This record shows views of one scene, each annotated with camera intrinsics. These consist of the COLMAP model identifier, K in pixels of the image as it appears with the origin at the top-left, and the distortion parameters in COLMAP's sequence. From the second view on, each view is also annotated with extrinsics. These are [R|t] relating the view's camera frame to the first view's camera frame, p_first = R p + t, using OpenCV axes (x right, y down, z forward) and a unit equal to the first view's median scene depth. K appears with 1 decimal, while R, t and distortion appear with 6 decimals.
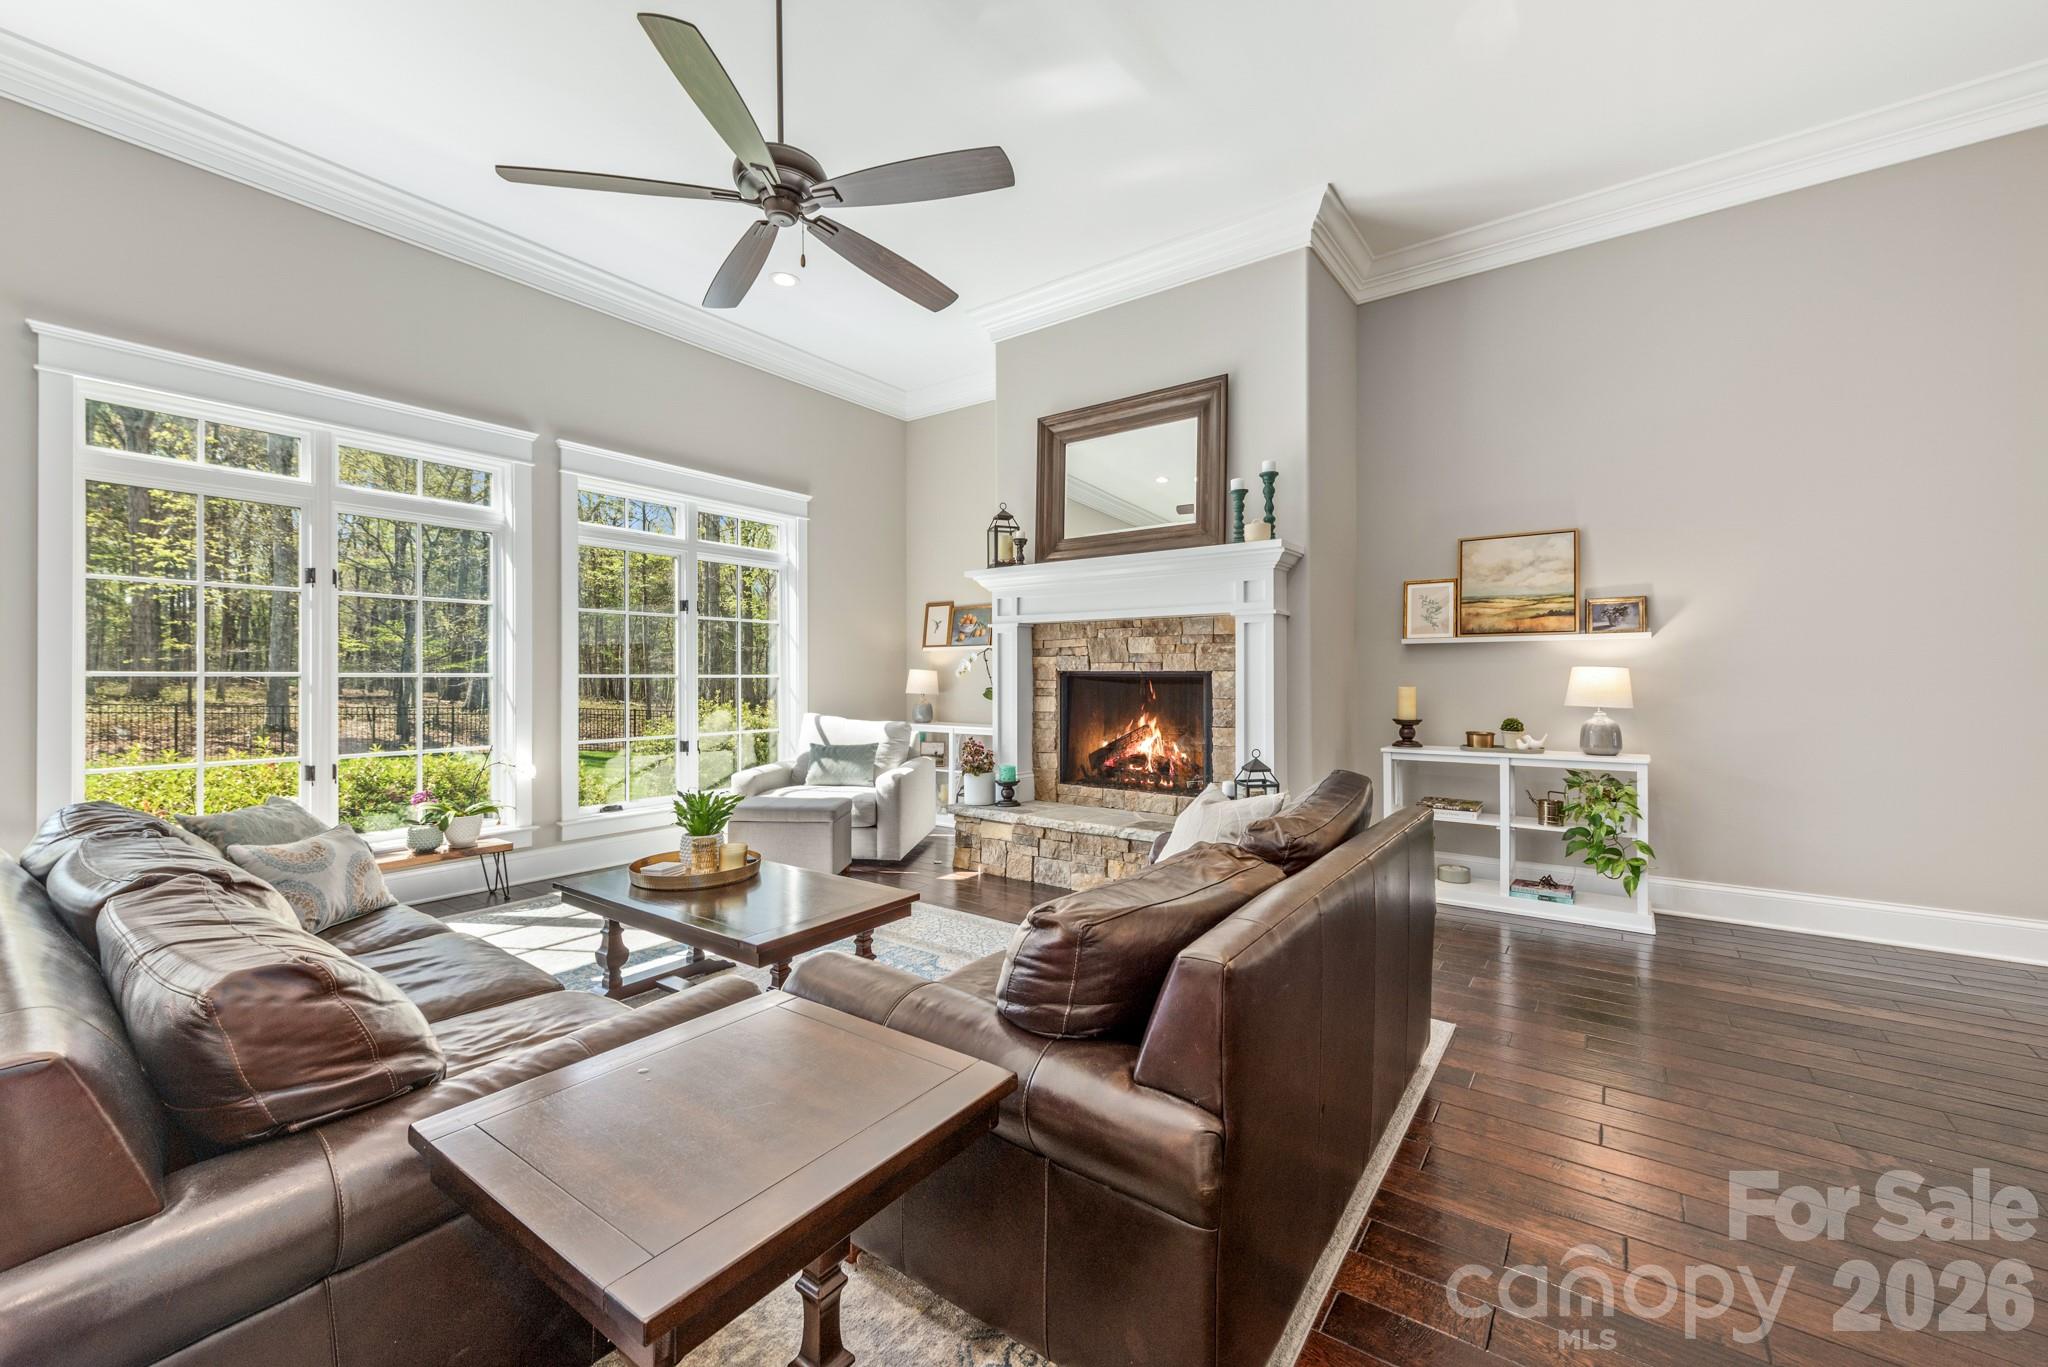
lens RADIAL K [[803.4, 0, 1033.6], [0, 803.4, 681.4], [0, 0, 1]] dist [0.004912, -0.000395]
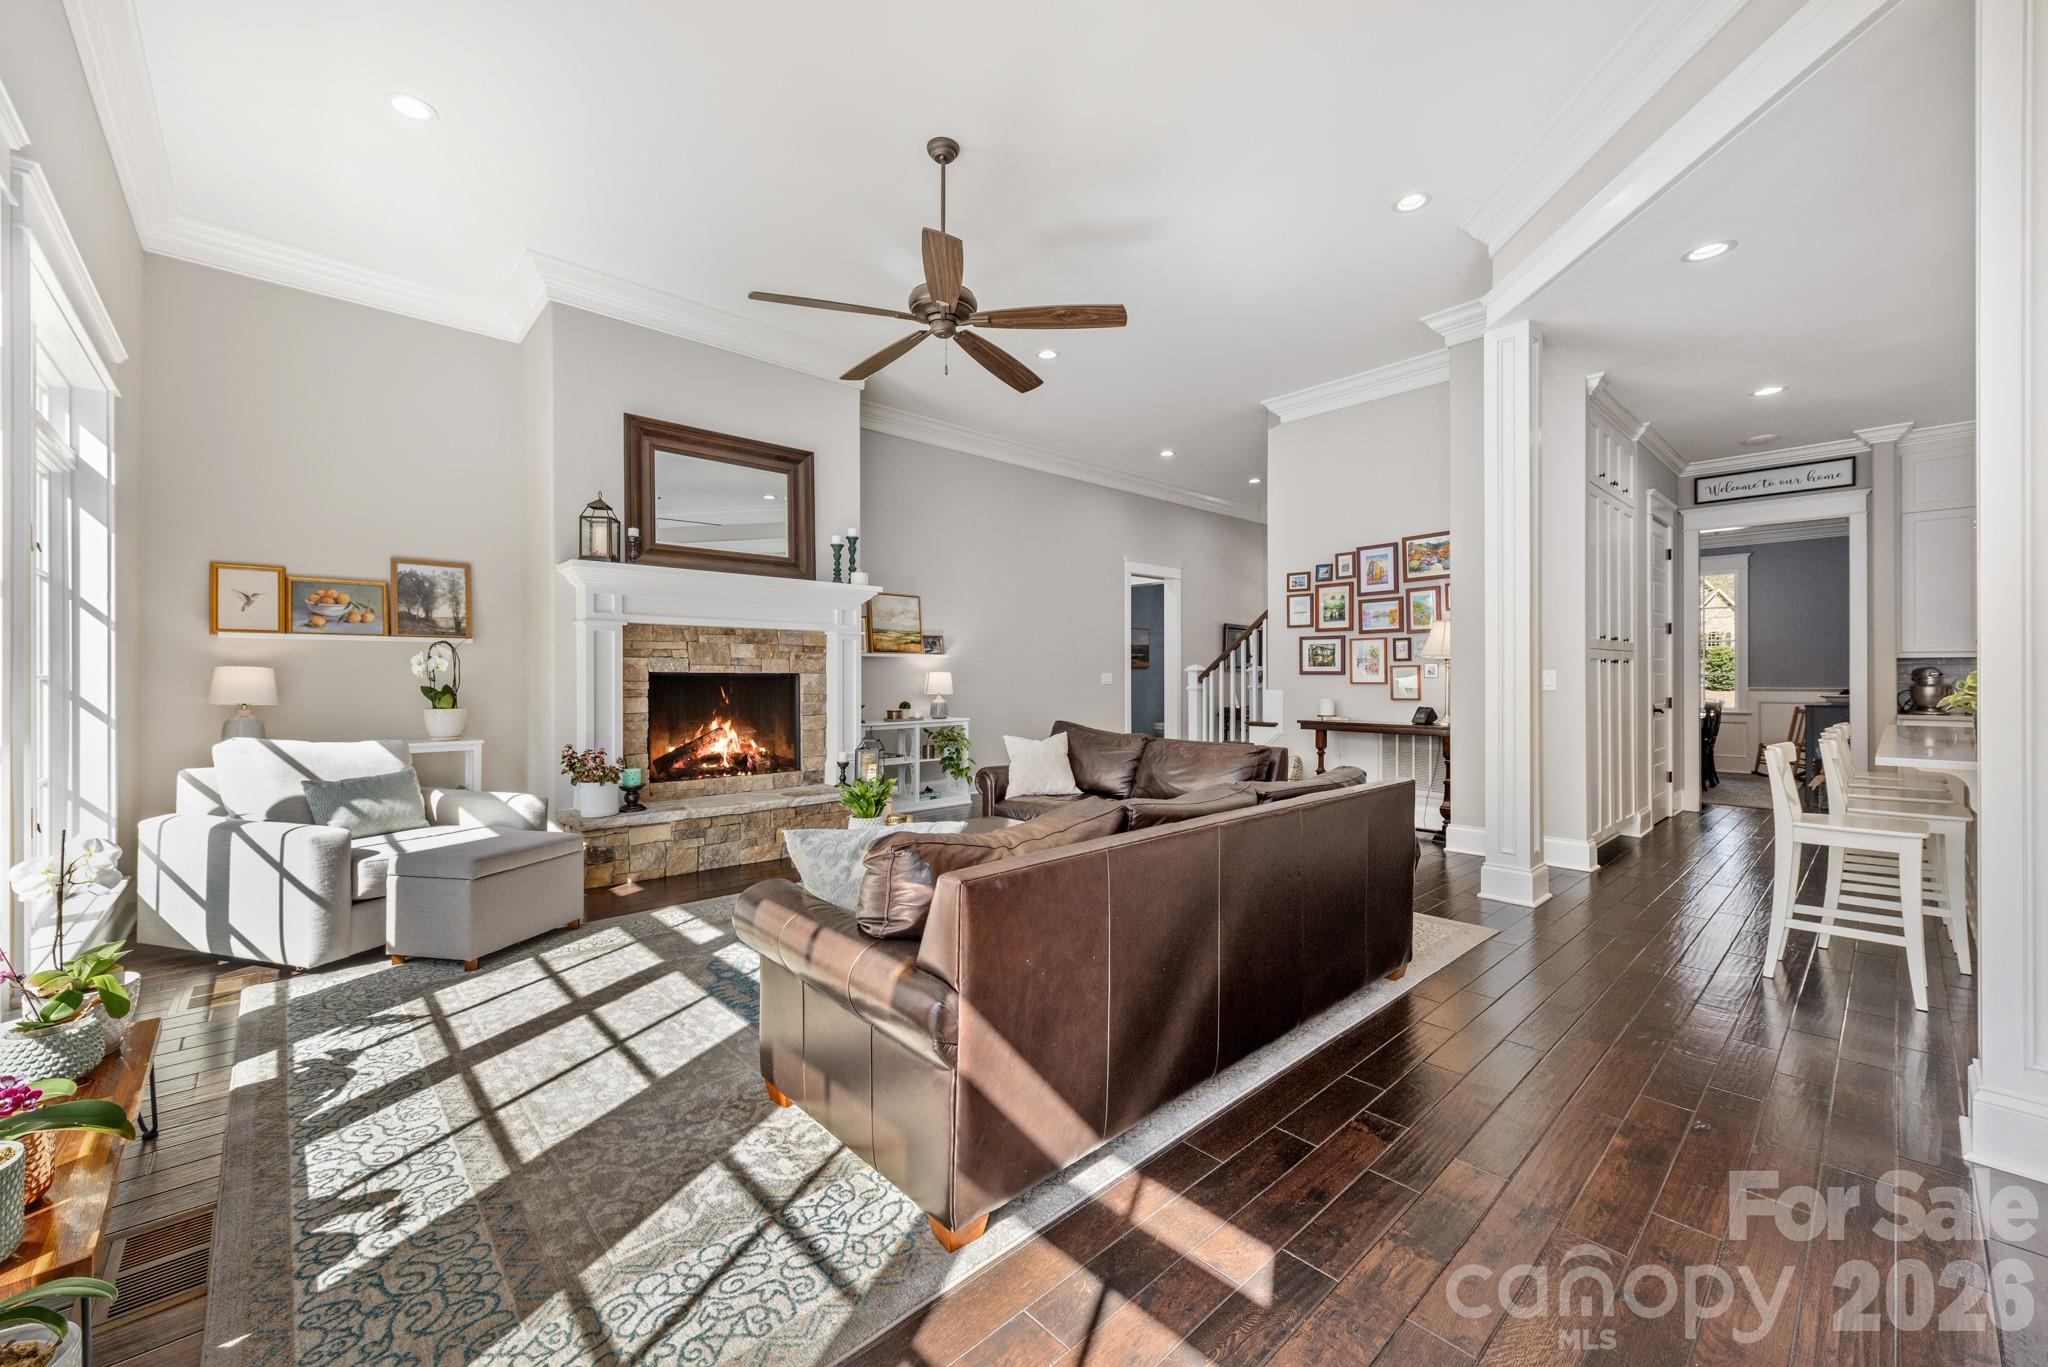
lens RADIAL K [[803.4, 0, 1033.6], [0, 803.4, 681.4], [0, 0, 1]] dist [0.004912, -0.000395]
pose [[0.191792, -0.005644, 0.981419, -0.888007], [0.004694, 0.999977, 0.004834, -0.003872], [-0.981424, 0.003680, 0.191814, 0.333425]]
